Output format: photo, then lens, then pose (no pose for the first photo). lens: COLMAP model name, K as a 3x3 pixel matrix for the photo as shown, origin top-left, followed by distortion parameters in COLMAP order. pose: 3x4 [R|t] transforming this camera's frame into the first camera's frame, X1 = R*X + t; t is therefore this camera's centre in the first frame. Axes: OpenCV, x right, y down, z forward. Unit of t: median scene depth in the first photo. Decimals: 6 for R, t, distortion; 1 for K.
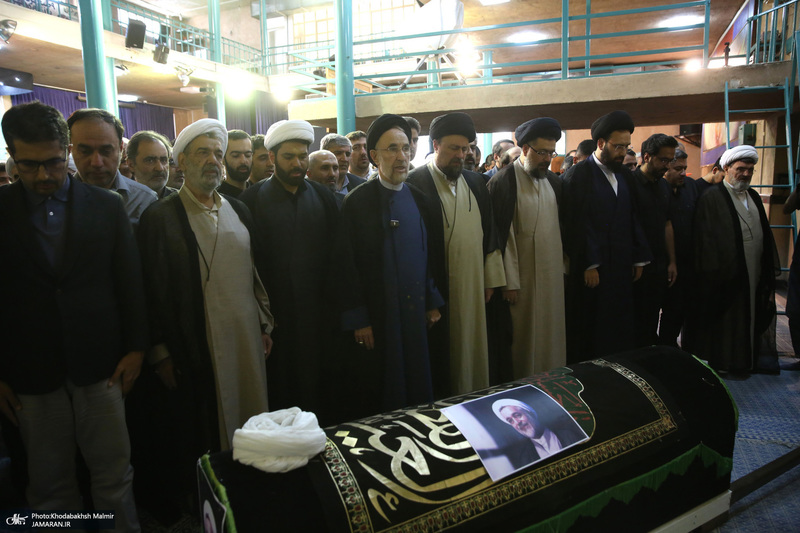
lens RADIAL K [[556.0, 0, 400.0], [0, 556.0, 266.5], [0, 0, 1]] dist [-0.051154, 0.005629]
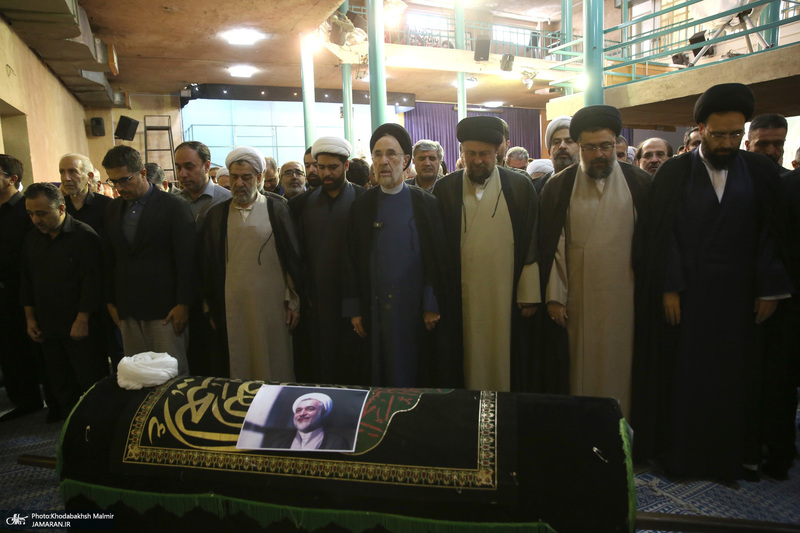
lens RADIAL K [[556.0, 0, 400.0], [0, 556.0, 266.5], [0, 0, 1]] dist [-0.051154, 0.005629]
pose [[0.727596, 0.089680, -0.680118, 0.895377], [-0.082824, 0.995650, 0.042680, -0.056704], [0.680987, 0.025277, 0.731859, 0.278246]]
